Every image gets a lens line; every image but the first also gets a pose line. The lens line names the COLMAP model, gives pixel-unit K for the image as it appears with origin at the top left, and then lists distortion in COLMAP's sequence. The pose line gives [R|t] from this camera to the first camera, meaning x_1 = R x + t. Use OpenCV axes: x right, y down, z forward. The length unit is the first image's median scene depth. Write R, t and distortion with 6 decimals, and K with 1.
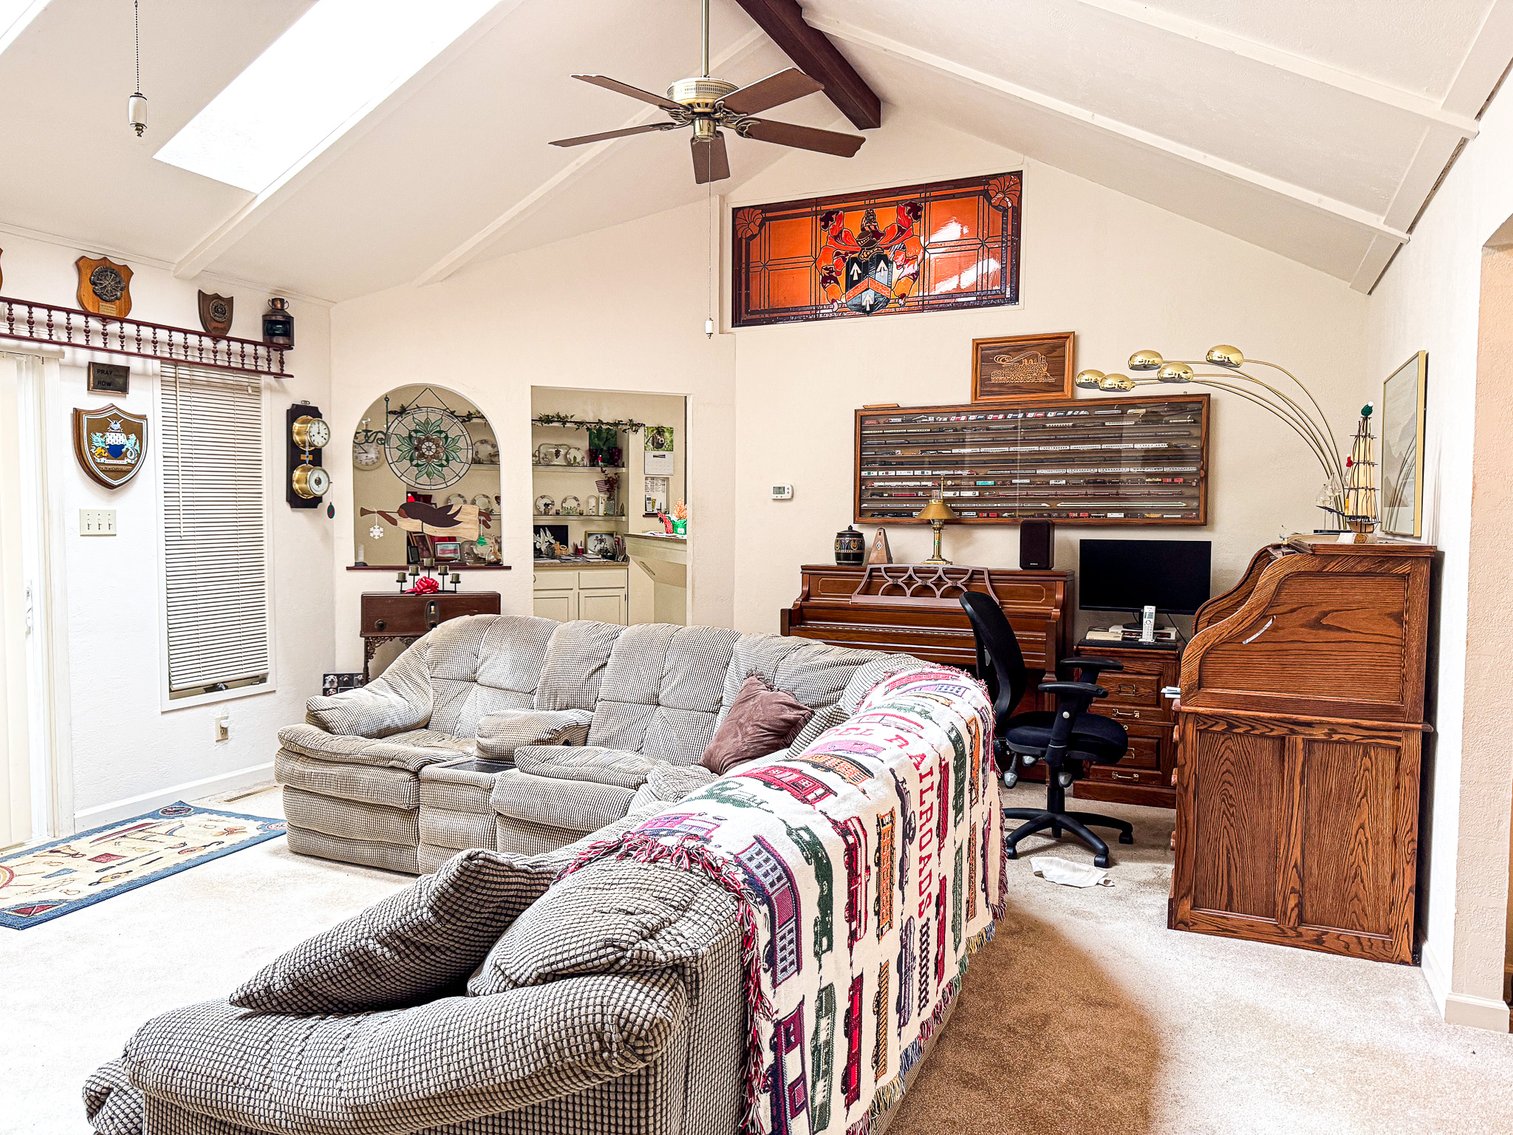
lens RADIAL K [[1062.9, 0, 762.0], [0, 1062.9, 567.5], [0, 0, 1]] dist [0.044625, -0.051153]
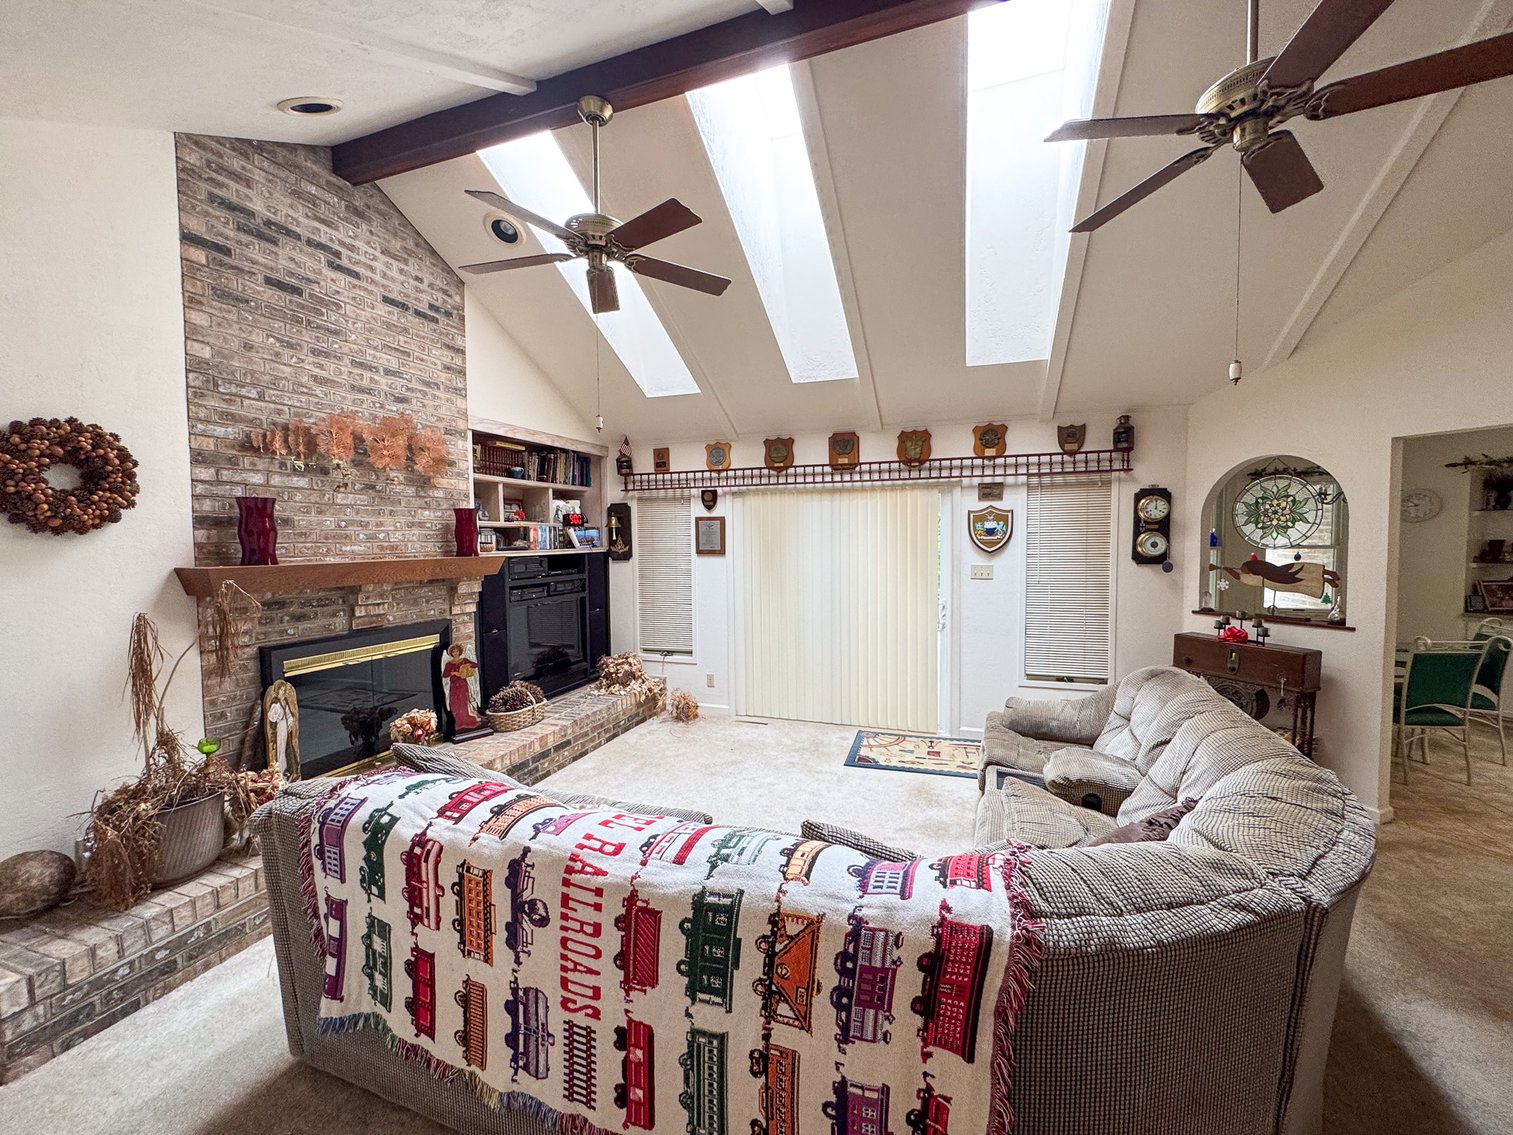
lens RADIAL K [[600.9, 0, 755.4], [0, 600.9, 564.3], [0, 0, 1]] dist [-0.006209, 0.001325]
pose [[0.069905, 0.034057, -0.996972, 0.359721], [-0.044466, 0.998530, 0.030993, -0.069122], [0.996562, 0.042165, 0.071316, 0.548791]]
